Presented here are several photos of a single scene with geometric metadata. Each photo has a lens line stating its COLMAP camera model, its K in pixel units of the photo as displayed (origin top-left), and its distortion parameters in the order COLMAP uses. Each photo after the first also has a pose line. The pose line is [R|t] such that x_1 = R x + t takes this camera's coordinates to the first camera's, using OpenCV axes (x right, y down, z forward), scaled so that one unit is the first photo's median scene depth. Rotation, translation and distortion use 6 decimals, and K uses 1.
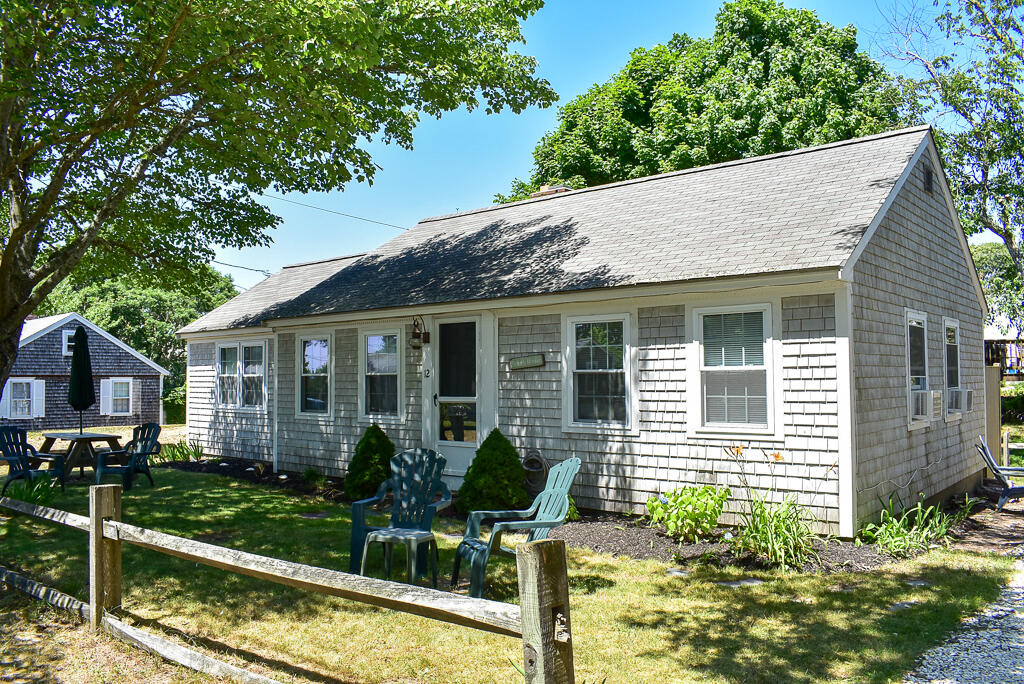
lens RADIAL K [[803.9, 0, 512.0], [0, 803.9, 342.0], [0, 0, 1]] dist [-0.075011, -0.003228]
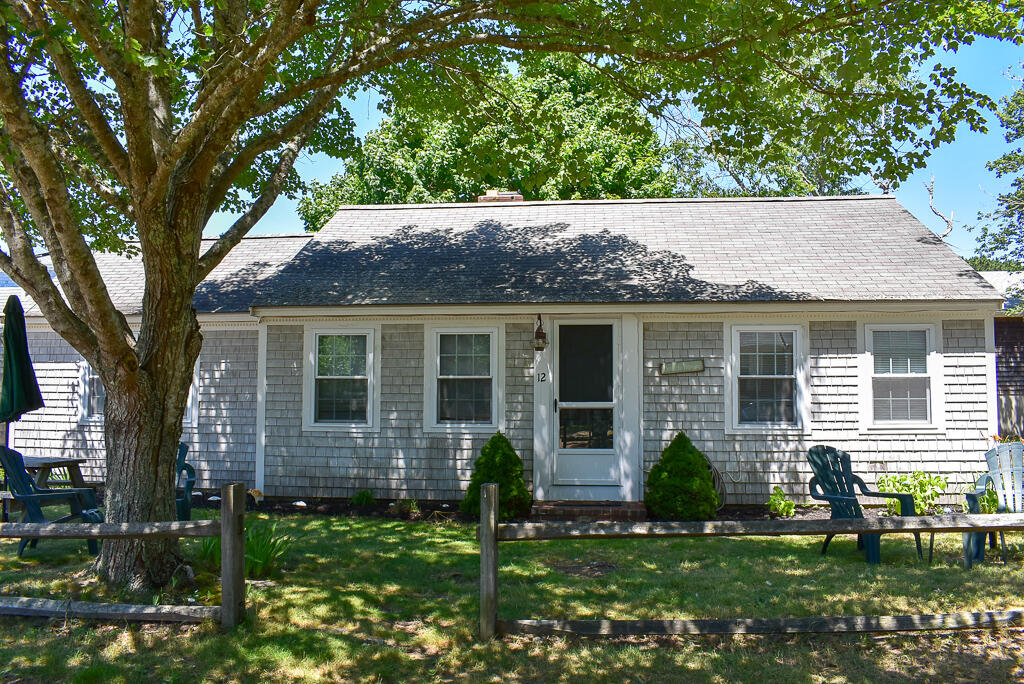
lens RADIAL K [[803.9, 0, 512.0], [0, 803.9, 342.0], [0, 0, 1]] dist [-0.075011, -0.003228]
pose [[0.825453, 0.043226, 0.562814, -0.770326], [-0.032233, 0.999046, -0.029456, 0.031371], [-0.563551, 0.006174, 0.826059, 0.292436]]
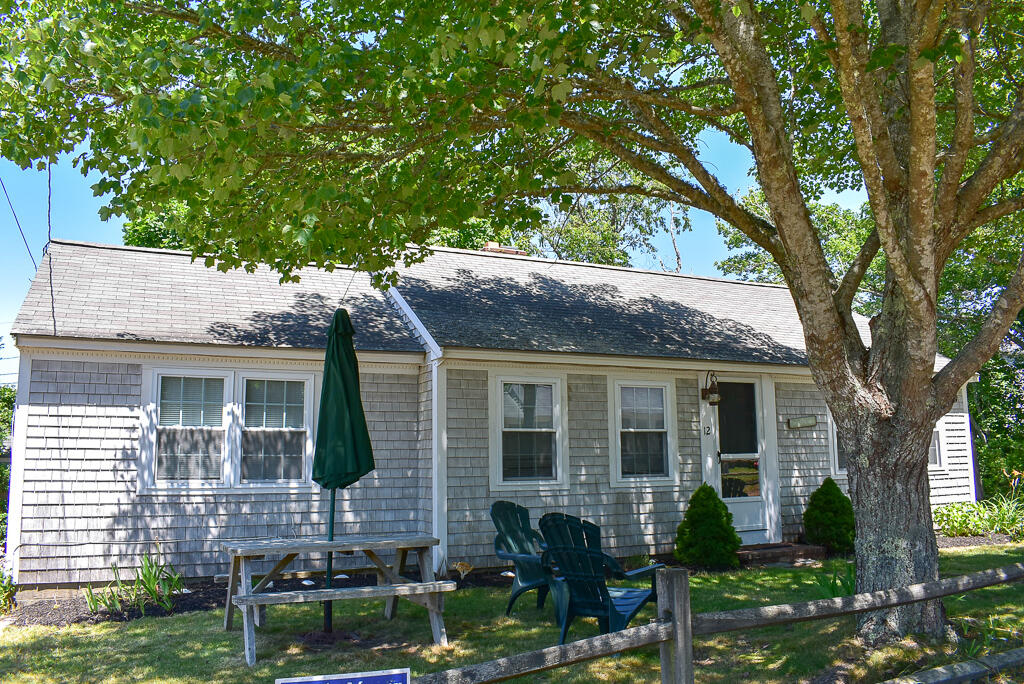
lens RADIAL K [[803.9, 0, 512.0], [0, 803.9, 342.0], [0, 0, 1]] dist [-0.075011, -0.003228]
pose [[0.401093, 0.121195, 0.907985, -1.286464], [-0.041110, 0.992592, -0.114328, 0.061956], [-0.915114, 0.008529, 0.403104, 0.961639]]
